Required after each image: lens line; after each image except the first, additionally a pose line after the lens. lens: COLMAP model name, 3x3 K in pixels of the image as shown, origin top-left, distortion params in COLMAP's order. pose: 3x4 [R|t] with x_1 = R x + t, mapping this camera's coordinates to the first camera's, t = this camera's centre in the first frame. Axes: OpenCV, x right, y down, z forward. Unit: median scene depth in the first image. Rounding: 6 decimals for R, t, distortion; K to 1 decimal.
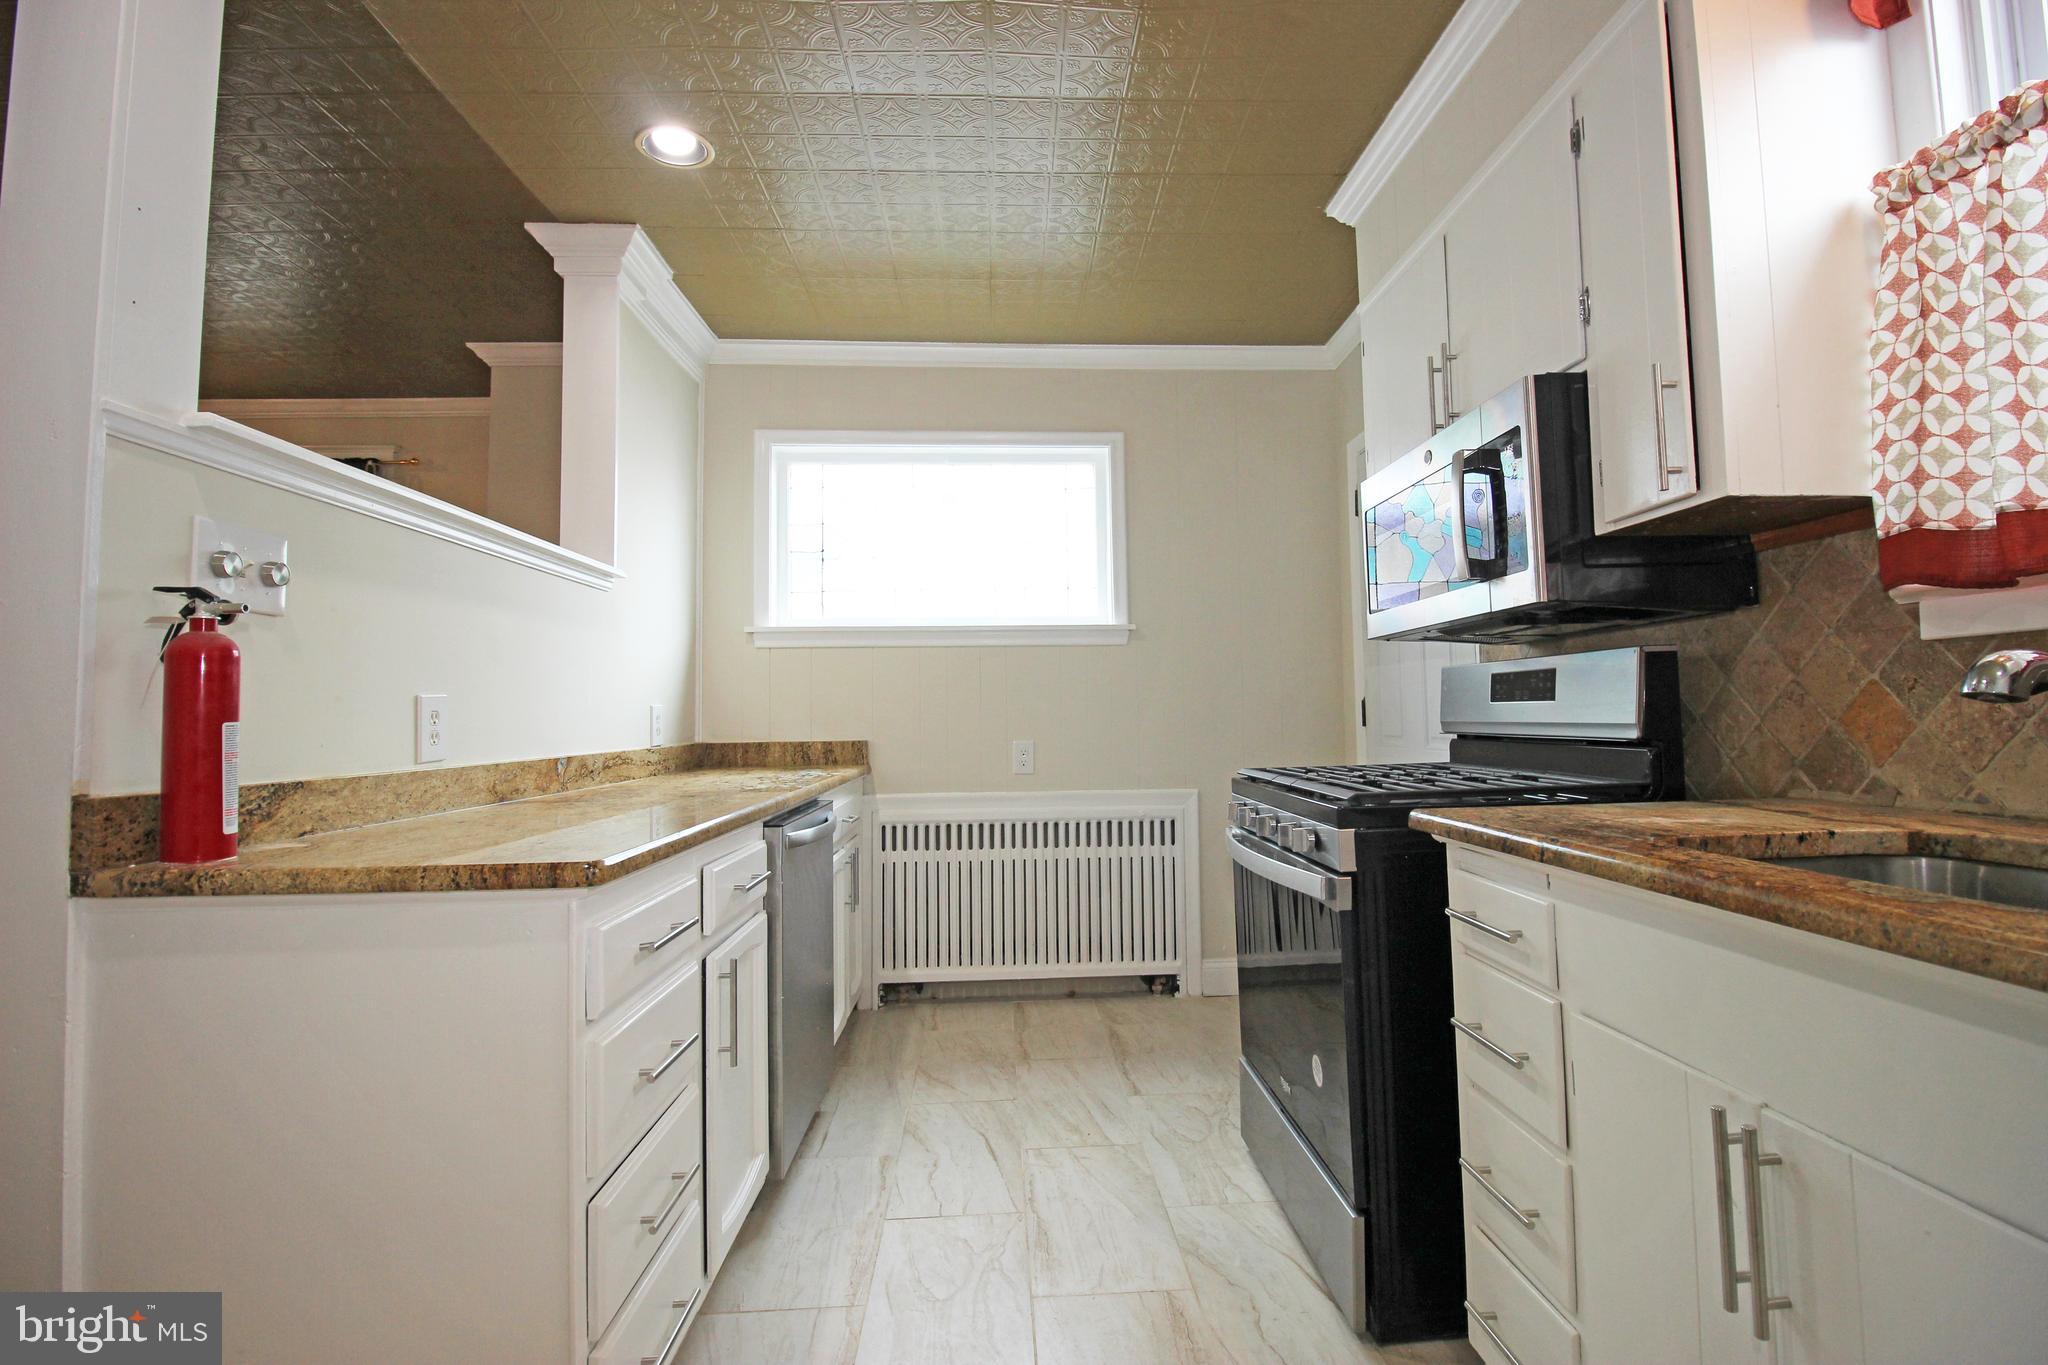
lens RADIAL K [[948.0, 0, 1047.8], [0, 948.0, 669.3], [0, 0, 1]] dist [-0.000441, -0.012199]
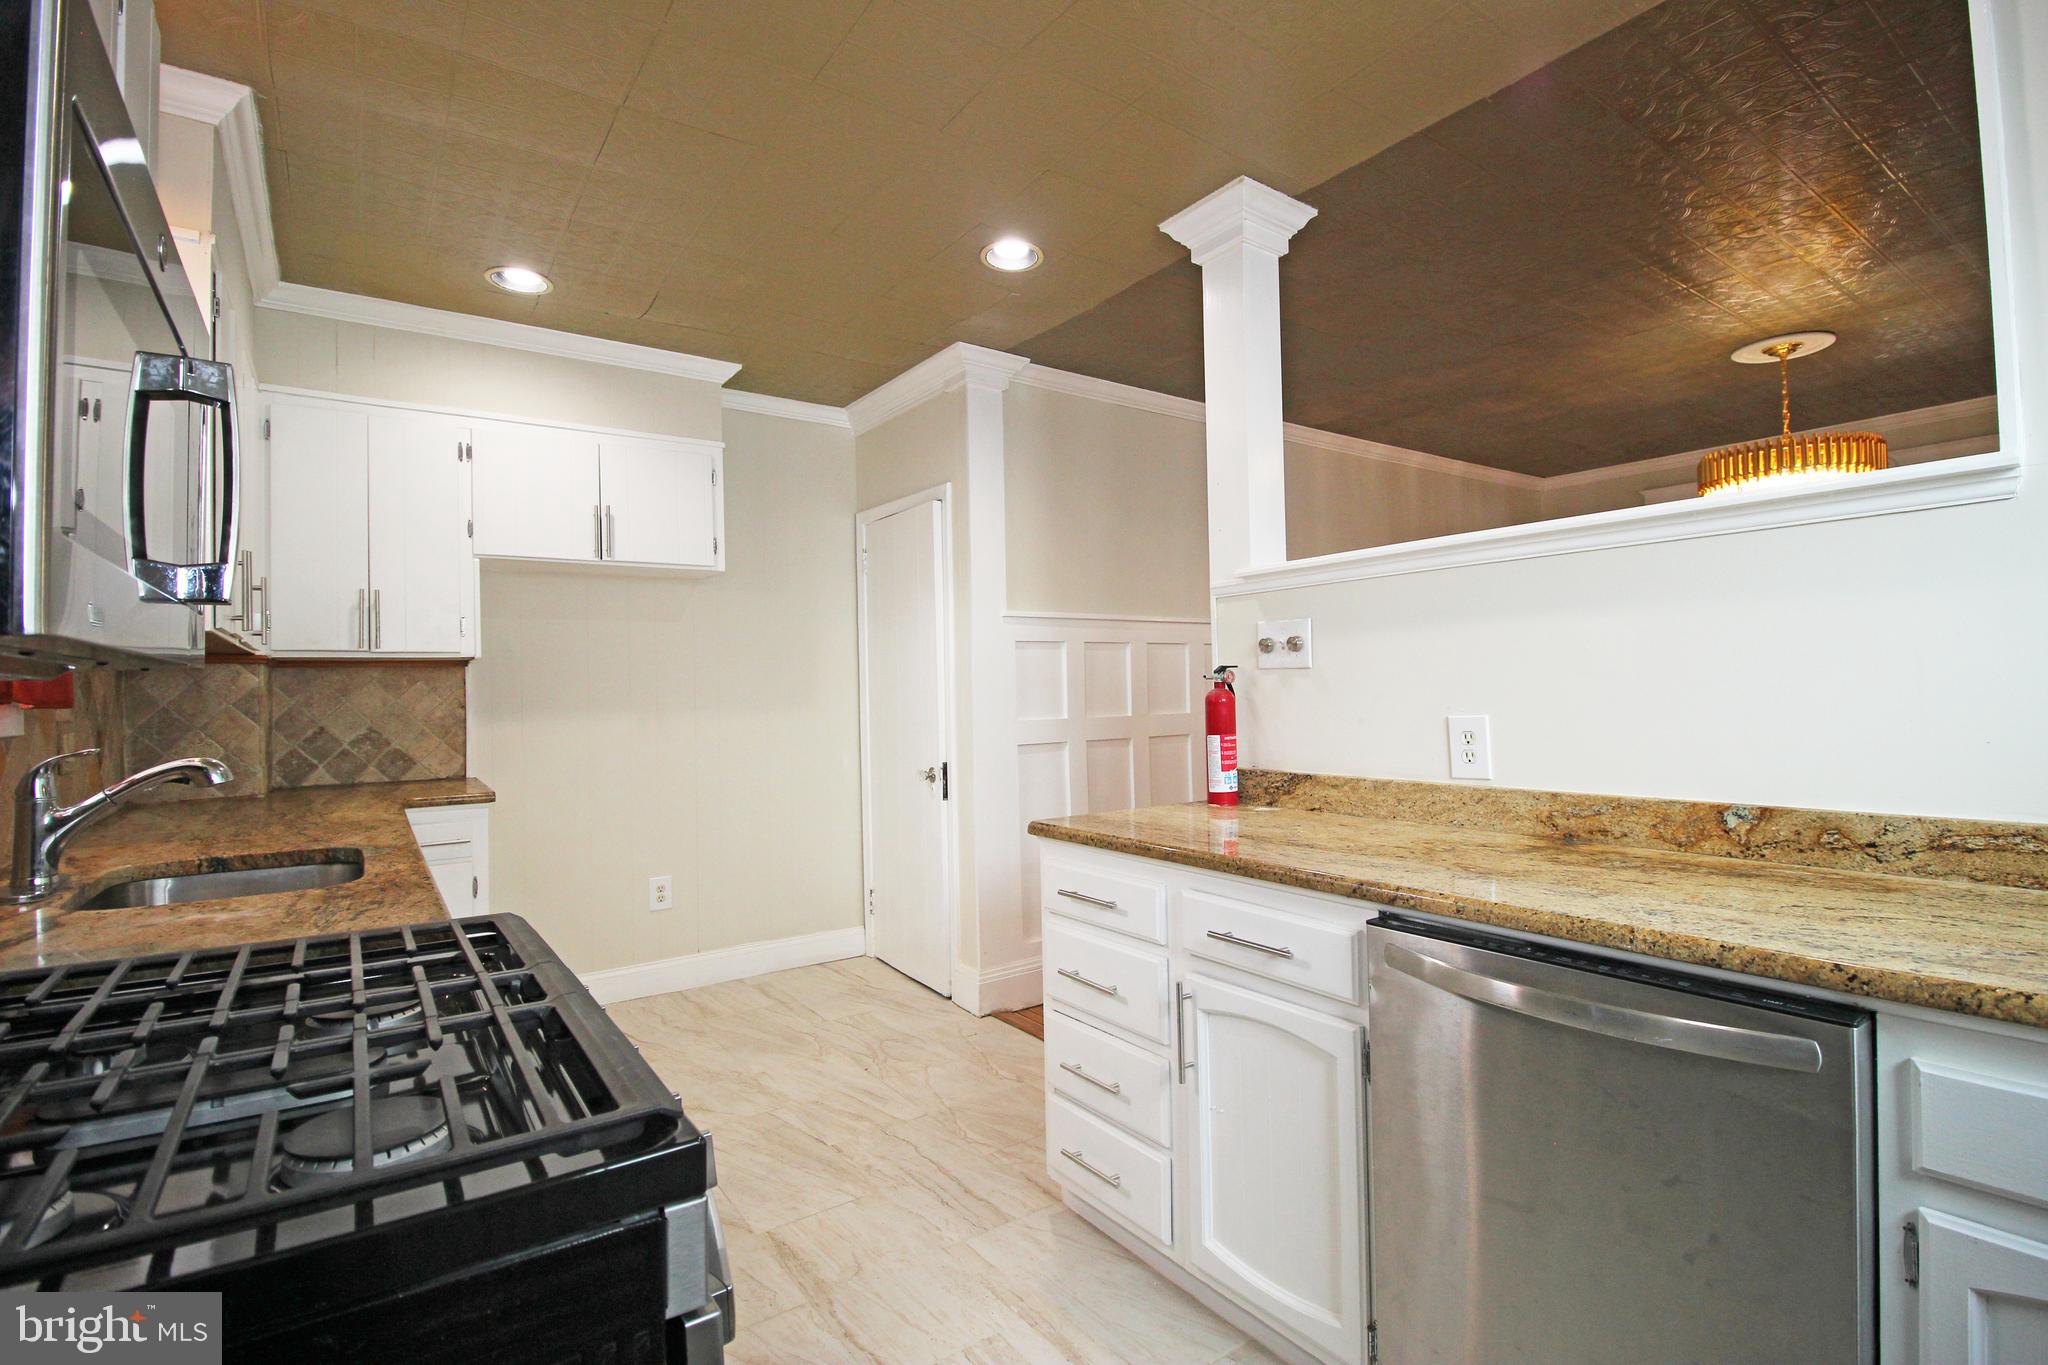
lens RADIAL K [[948.0, 0, 1052.5], [0, 948.0, 670.9], [0, 0, 1]] dist [-0.000441, -0.012199]
pose [[-0.833084, 0.021440, -0.552730, 0.309307], [0.060700, 0.996757, -0.052824, 0.004112], [0.549805, -0.077558, -0.831684, 1.552775]]
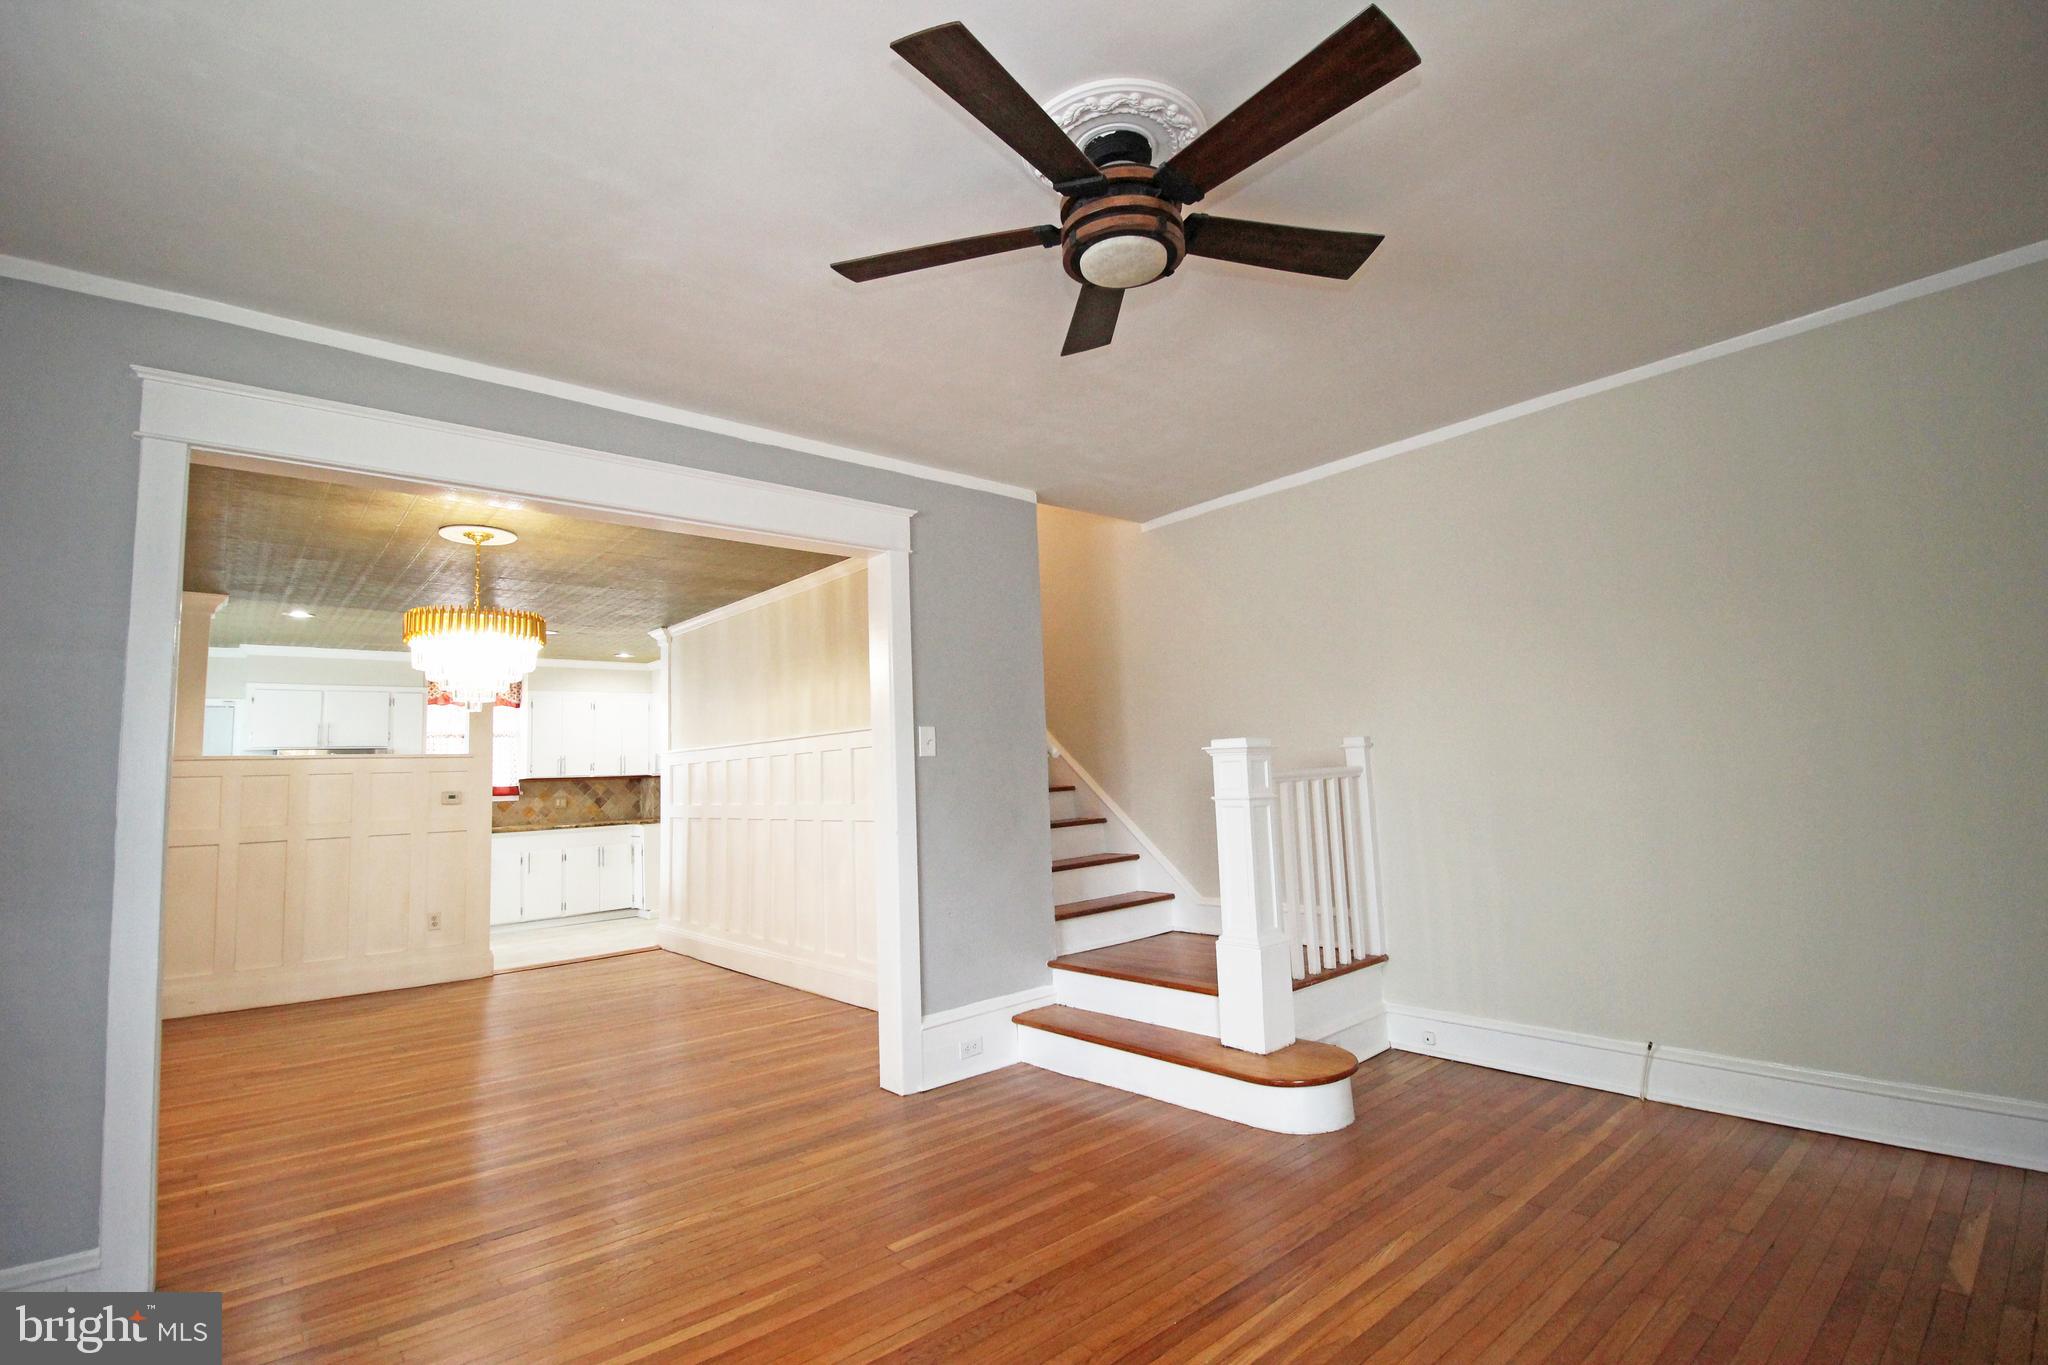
lens RADIAL K [[948.0, 0, 1043.2], [0, 948.0, 673.5], [0, 0, 1]] dist [-0.000441, -0.012199]
pose [[-0.624872, 0.122603, 0.771041, -4.536612], [0.008397, 0.988591, -0.150390, 0.060405], [-0.780682, -0.087500, -0.618772, 1.167824]]
